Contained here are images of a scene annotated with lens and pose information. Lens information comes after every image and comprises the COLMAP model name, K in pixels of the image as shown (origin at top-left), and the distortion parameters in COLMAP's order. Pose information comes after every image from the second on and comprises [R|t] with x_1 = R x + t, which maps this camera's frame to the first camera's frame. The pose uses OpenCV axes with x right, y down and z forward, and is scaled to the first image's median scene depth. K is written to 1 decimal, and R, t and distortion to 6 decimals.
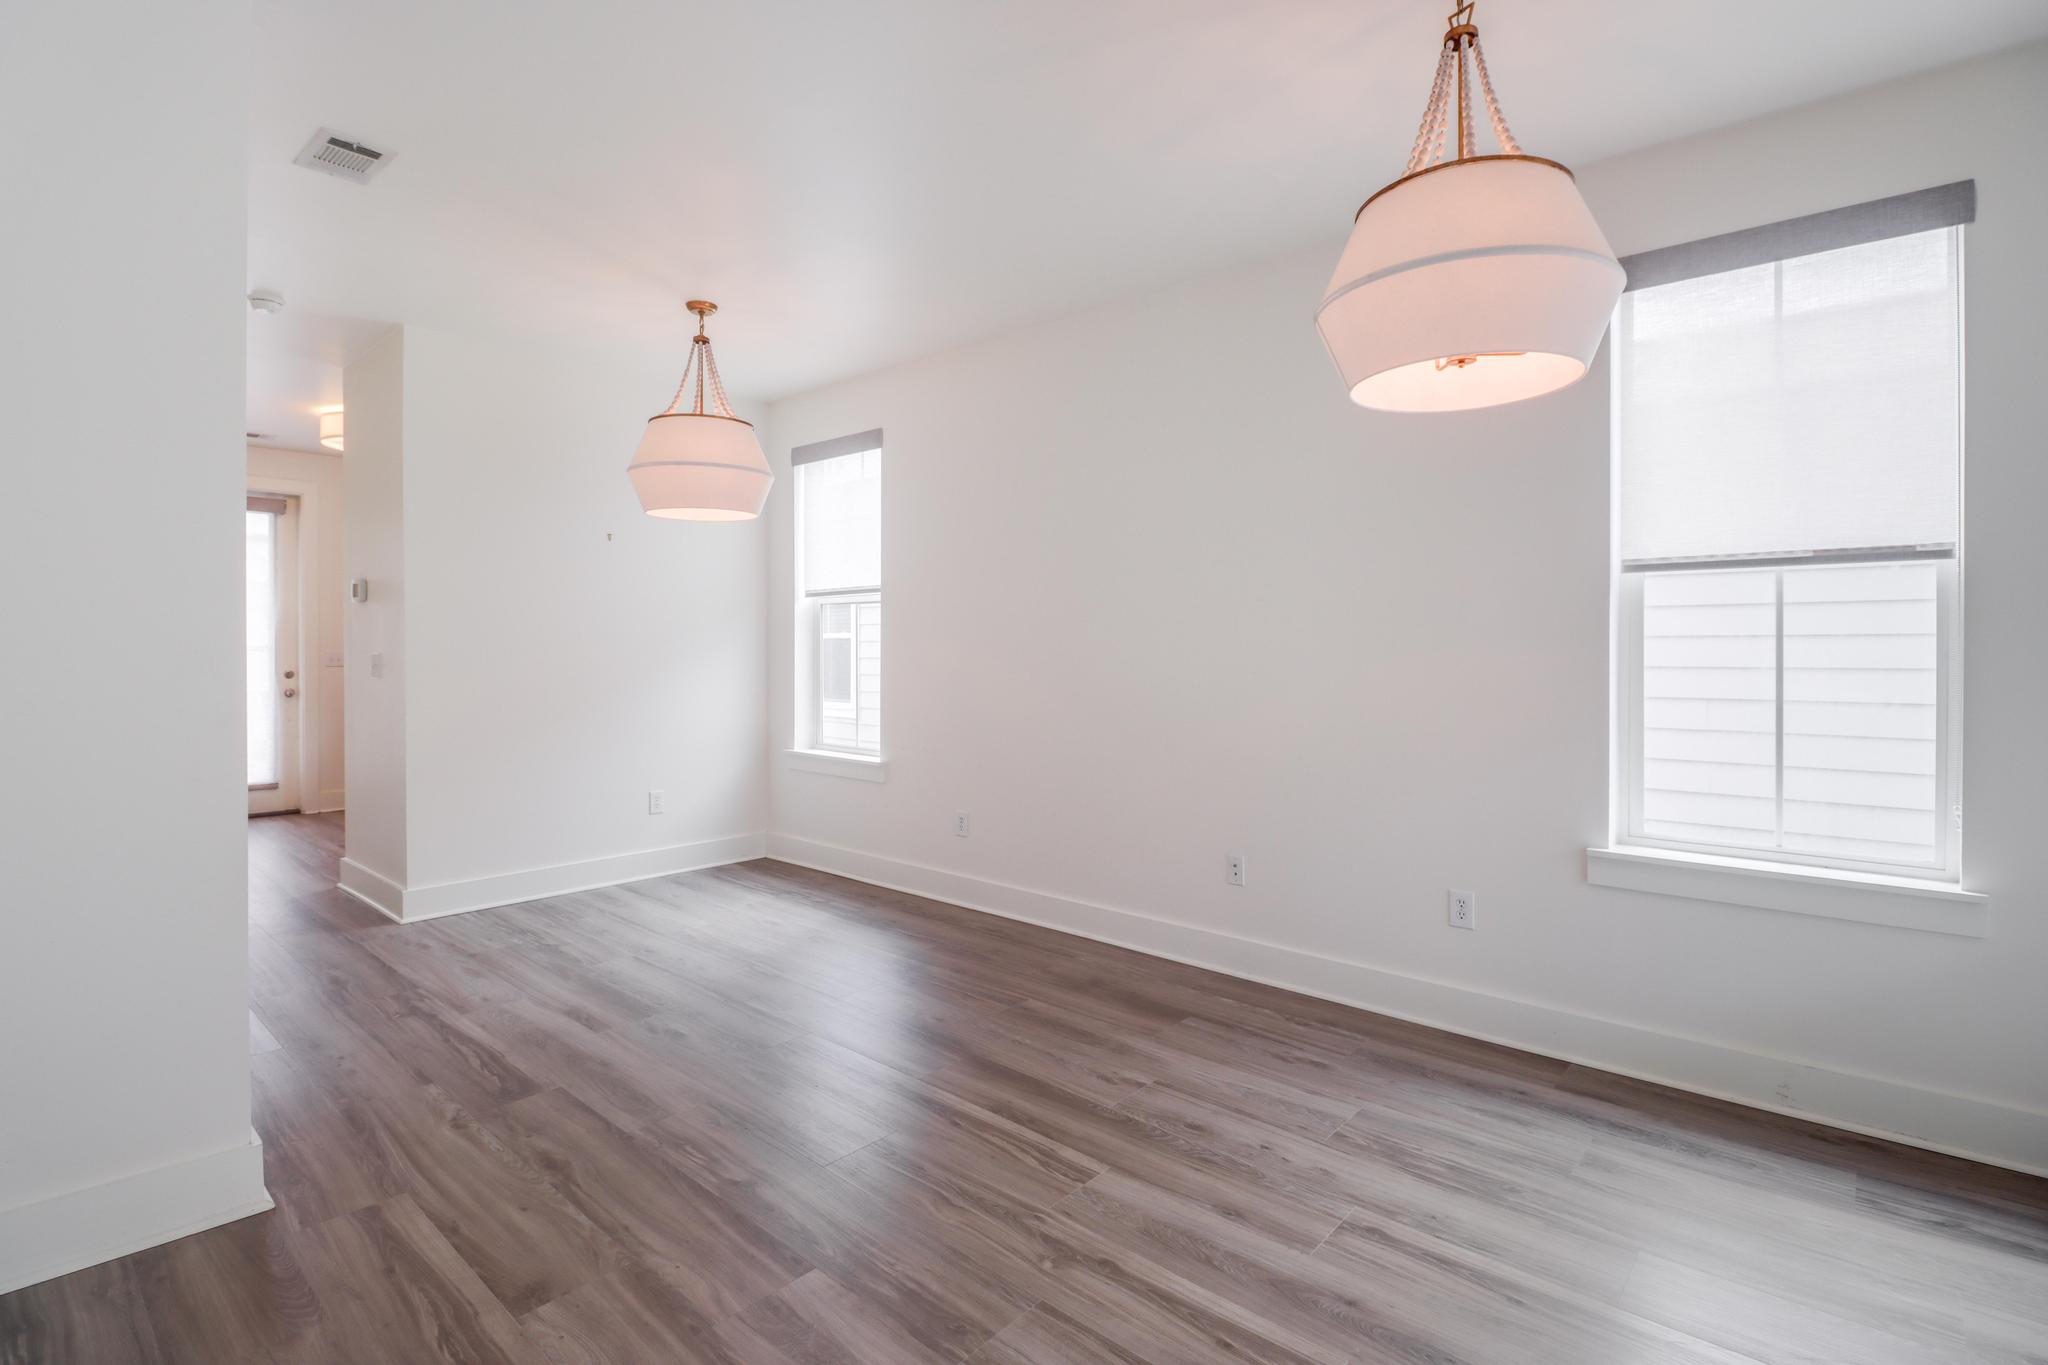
lens RADIAL K [[970.7, 0, 1016.0], [0, 970.7, 647.9], [0, 0, 1]] dist [-0.018278, -0.001676]
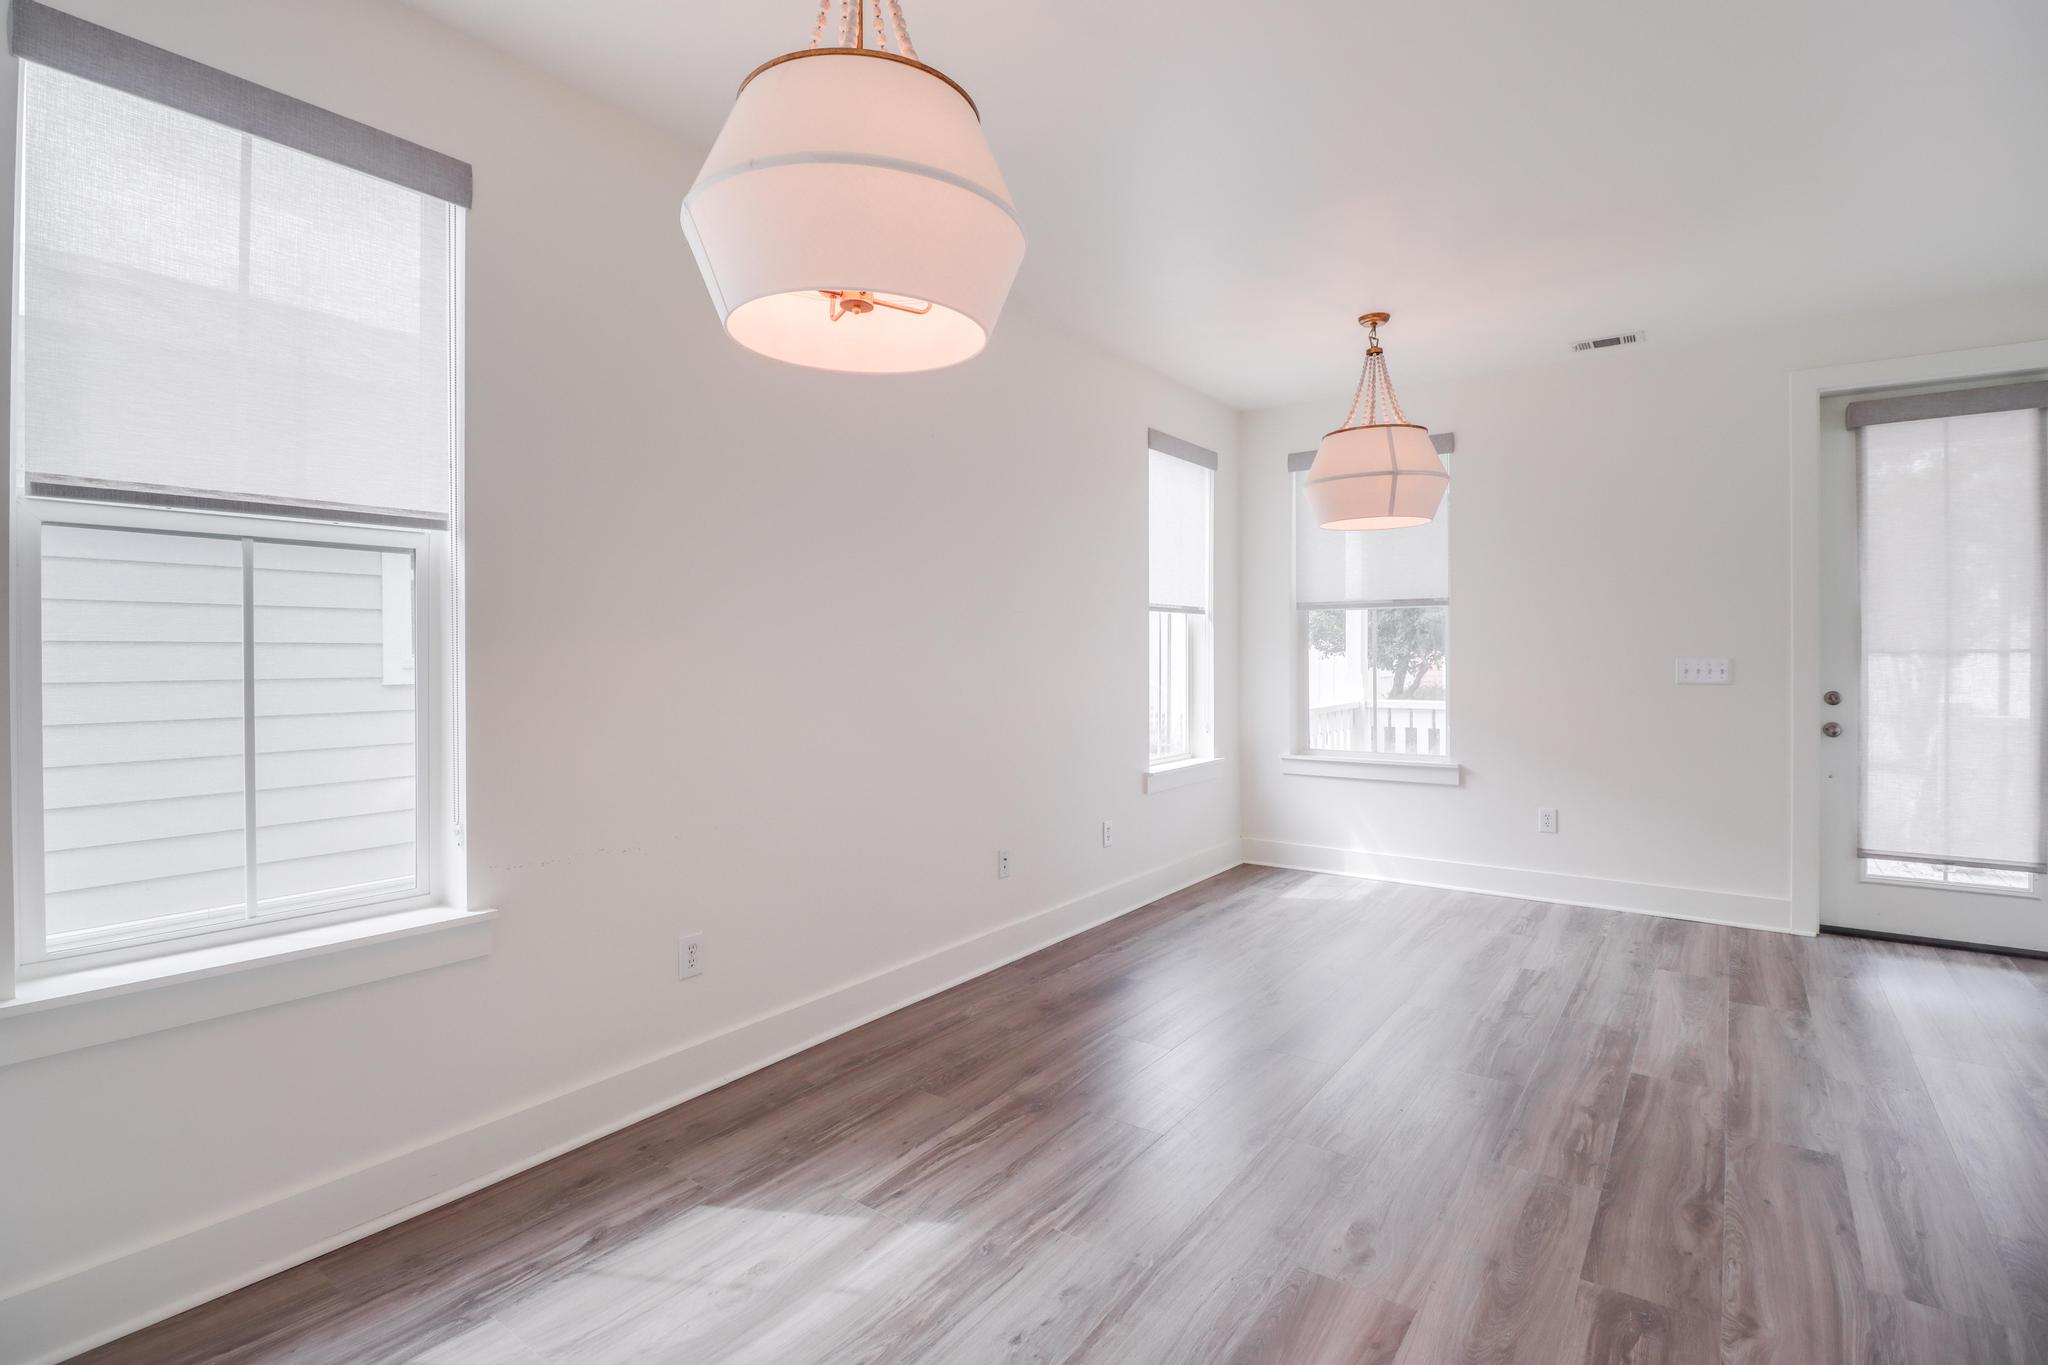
lens RADIAL K [[970.7, 0, 1029.4], [0, 970.7, 662.7], [0, 0, 1]] dist [-0.018278, -0.001676]
pose [[-0.094073, -0.017750, 0.995407, -1.313853], [0.001997, 0.999836, 0.018017, -0.012100], [-0.995563, 0.003683, -0.094023, 1.710710]]
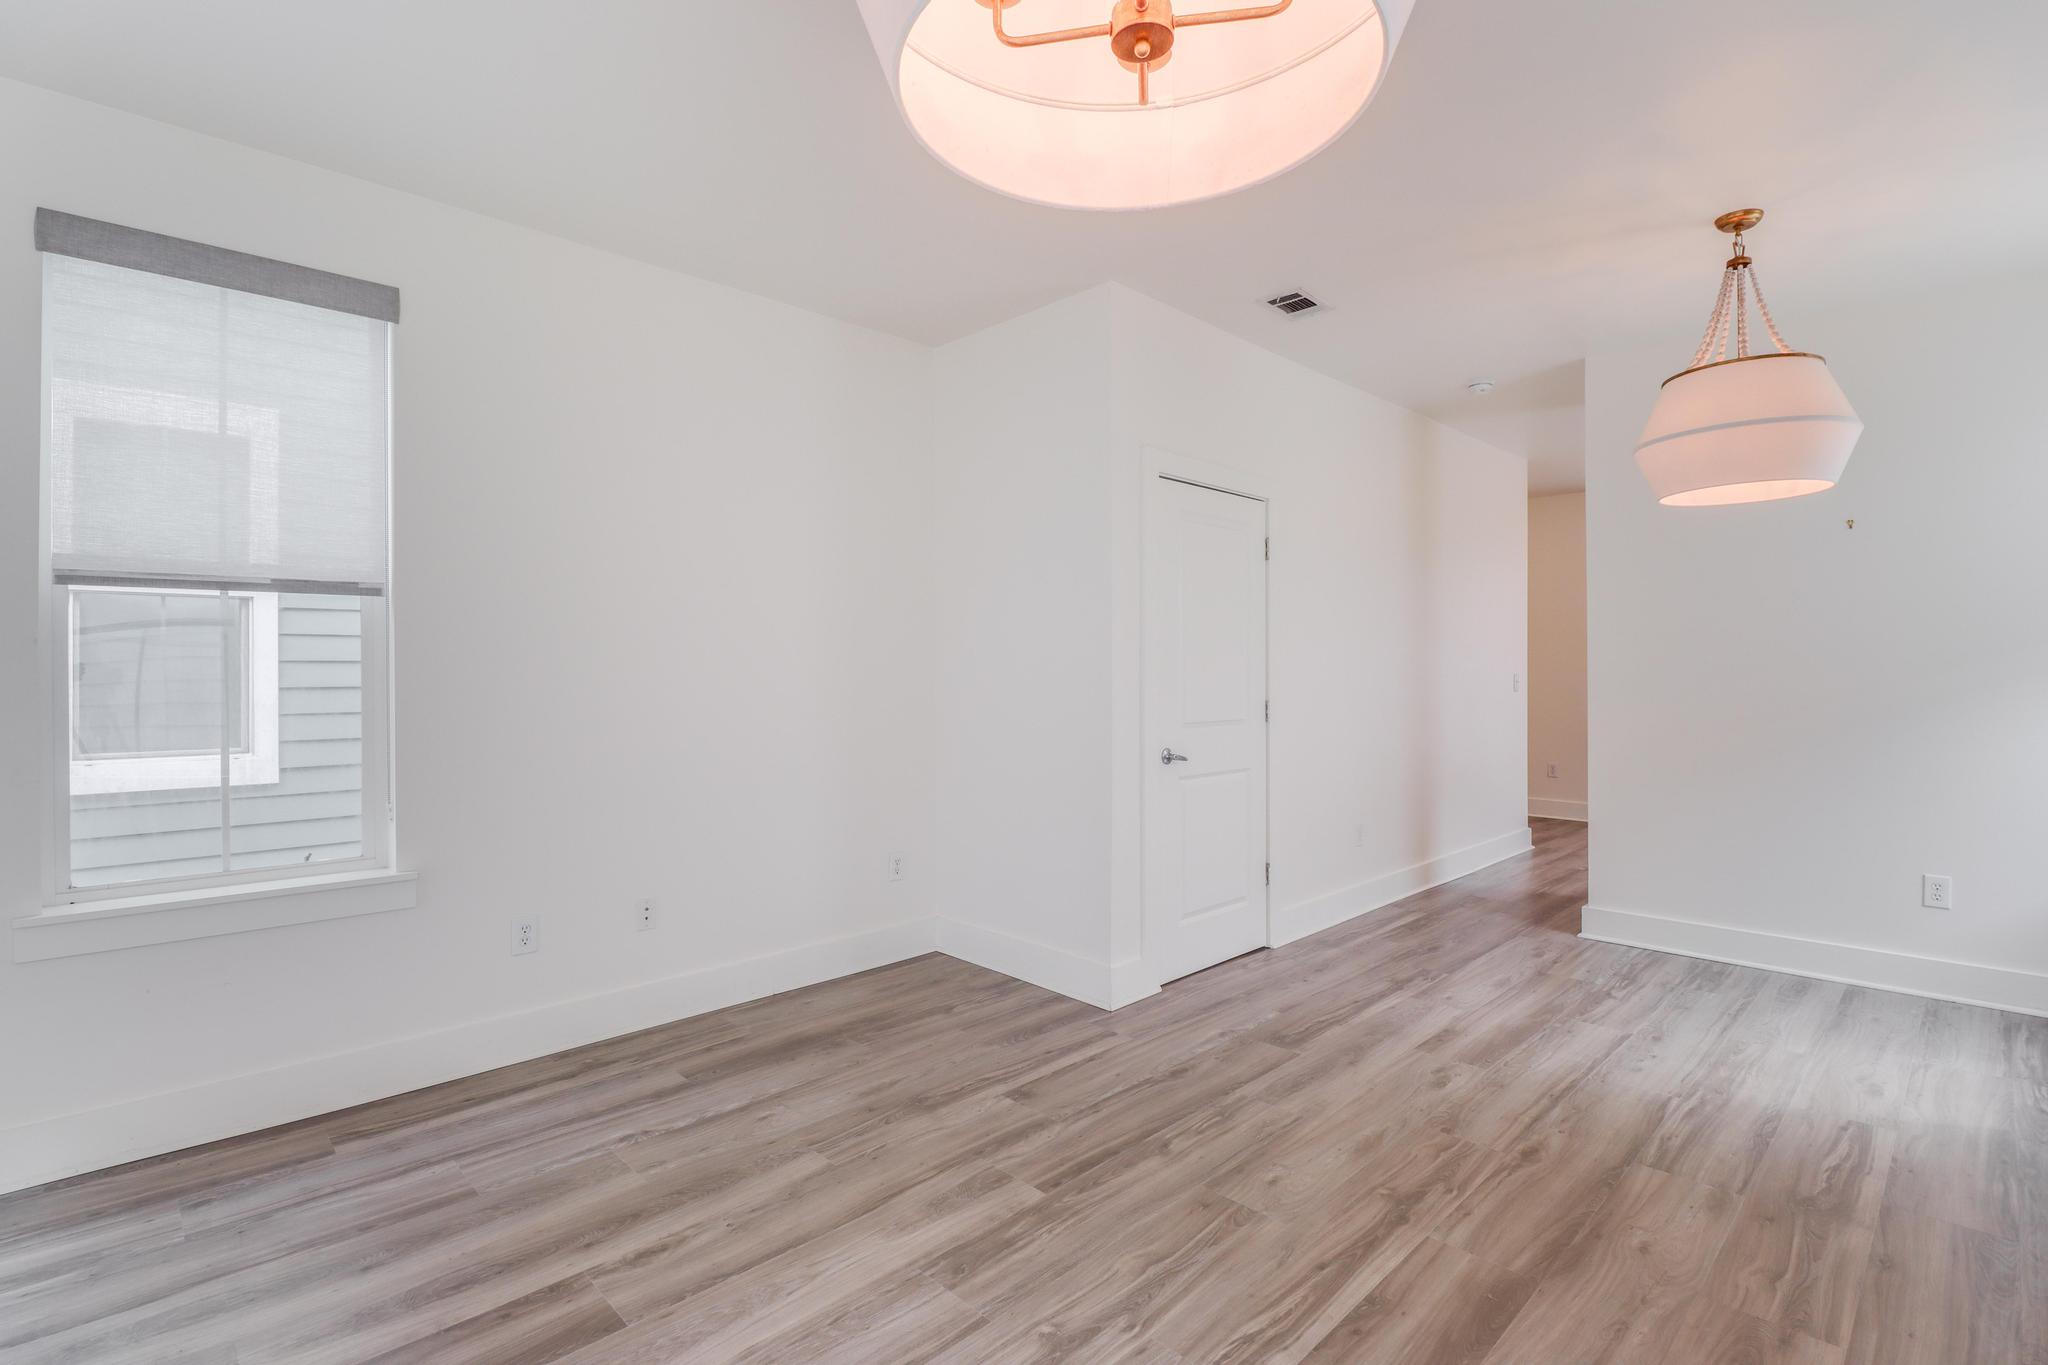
lens RADIAL K [[970.7, 0, 1024.0], [0, 970.7, 679.9], [0, 0, 1]] dist [-0.018278, -0.001676]
pose [[-0.076907, 0.011438, -0.996973, 0.813428], [0.000772, 0.999935, 0.011412, -0.005237], [0.997038, 0.000108, -0.076911, 0.884197]]
